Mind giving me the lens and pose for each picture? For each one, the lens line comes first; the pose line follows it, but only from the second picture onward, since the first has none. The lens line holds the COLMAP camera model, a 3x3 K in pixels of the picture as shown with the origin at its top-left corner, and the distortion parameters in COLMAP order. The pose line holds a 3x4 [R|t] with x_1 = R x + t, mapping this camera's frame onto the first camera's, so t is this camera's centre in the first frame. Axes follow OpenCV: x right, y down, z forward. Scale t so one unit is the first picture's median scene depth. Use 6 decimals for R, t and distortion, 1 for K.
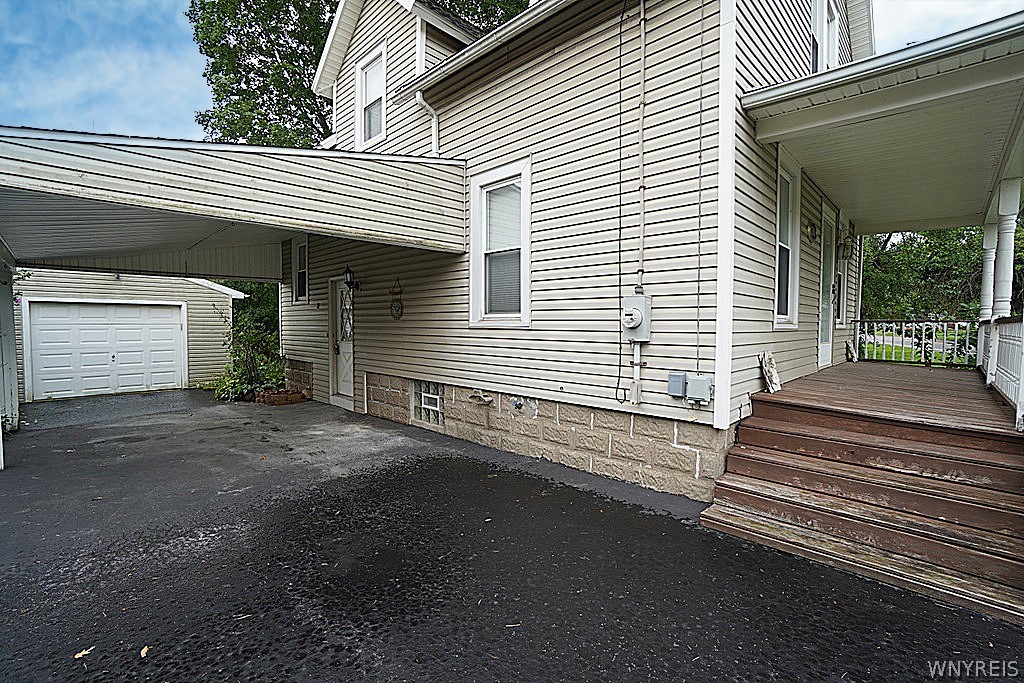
lens RADIAL K [[456.6, 0, 509.1], [0, 456.6, 338.7], [0, 0, 1]] dist [-0.004857, 0.000216]
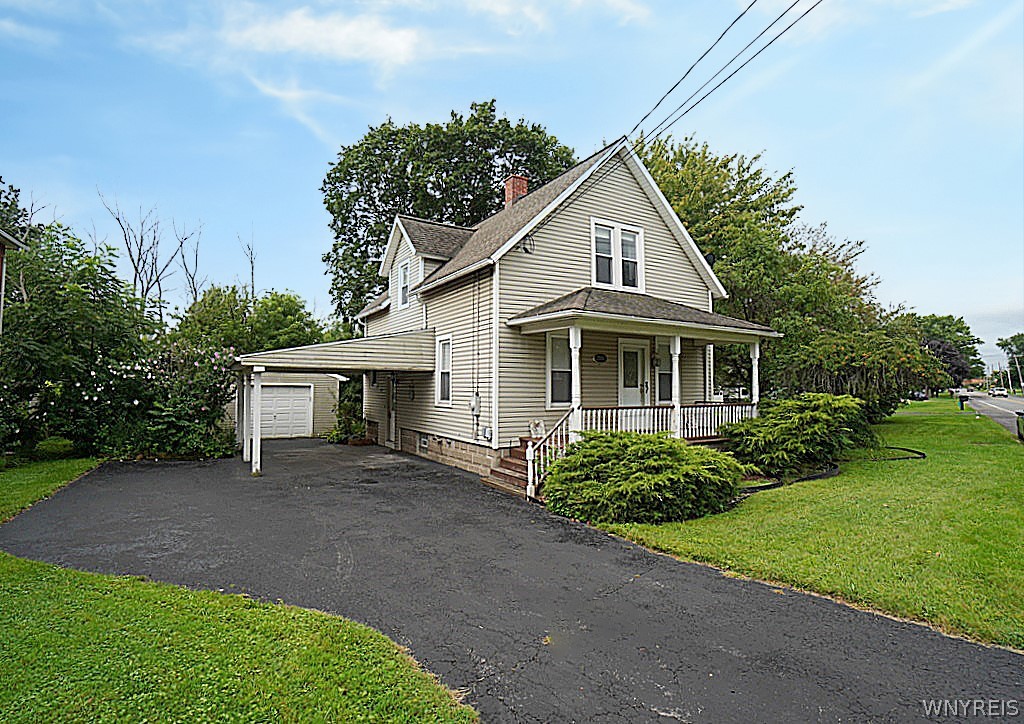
lens RADIAL K [[516.3, 0, 512.4], [0, 516.3, 364.8], [0, 0, 1]] dist [-0.000277, -0.000078]
pose [[0.972564, -0.005574, -0.232569, 0.789365], [-0.010889, 0.997527, -0.069442, -0.051809], [0.232381, 0.070069, 0.970098, -1.203623]]
